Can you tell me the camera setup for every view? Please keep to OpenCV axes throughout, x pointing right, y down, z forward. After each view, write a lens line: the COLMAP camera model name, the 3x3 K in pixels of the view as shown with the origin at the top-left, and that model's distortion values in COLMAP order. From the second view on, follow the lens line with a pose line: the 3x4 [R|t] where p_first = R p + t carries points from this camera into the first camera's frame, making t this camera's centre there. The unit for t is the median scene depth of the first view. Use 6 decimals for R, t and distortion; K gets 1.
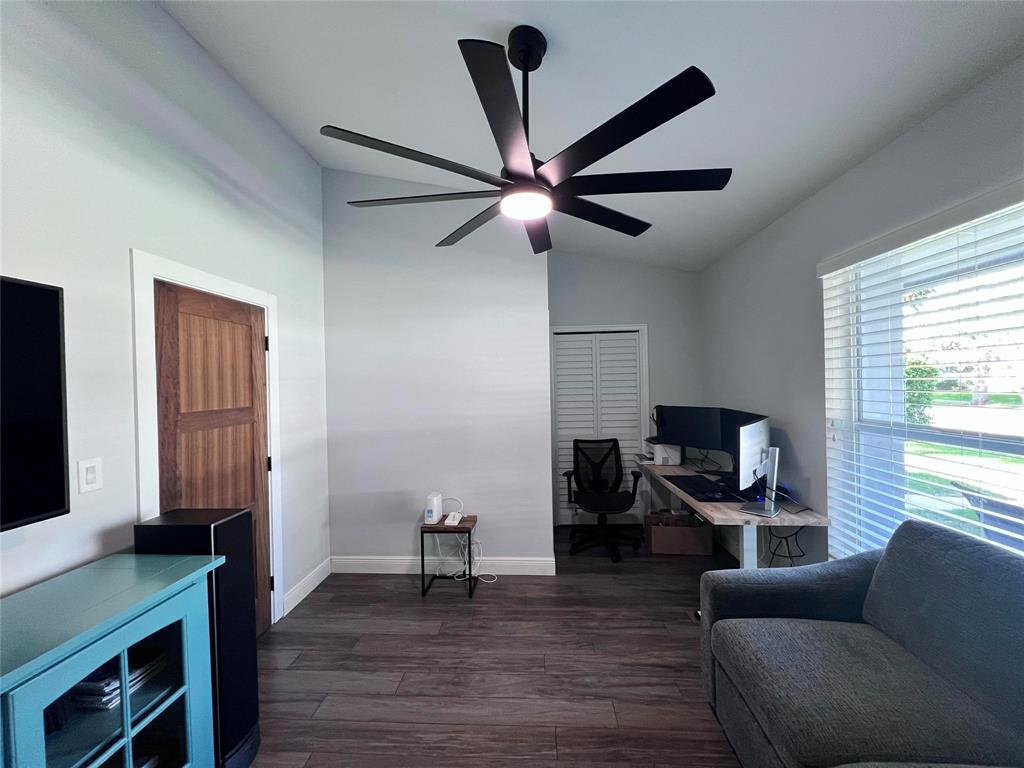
lens RADIAL K [[409.6, 0, 510.3], [0, 409.6, 385.6], [0, 0, 1]] dist [-0.000718, -0.000300]
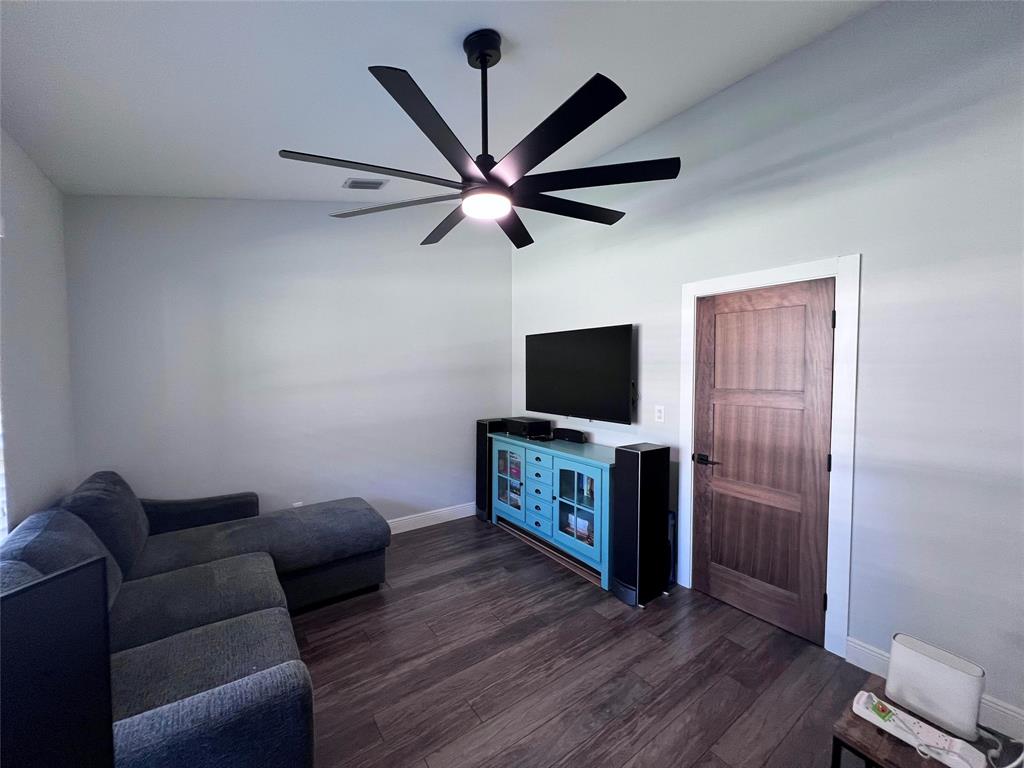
lens RADIAL K [[409.6, 0, 509.2], [0, 409.6, 385.4], [0, 0, 1]] dist [-0.000718, -0.000300]
pose [[-0.775351, 0.046032, -0.629850, 0.575366], [0.011973, 0.998232, 0.058216, -0.030908], [0.631417, 0.037597, -0.774532, 1.582919]]
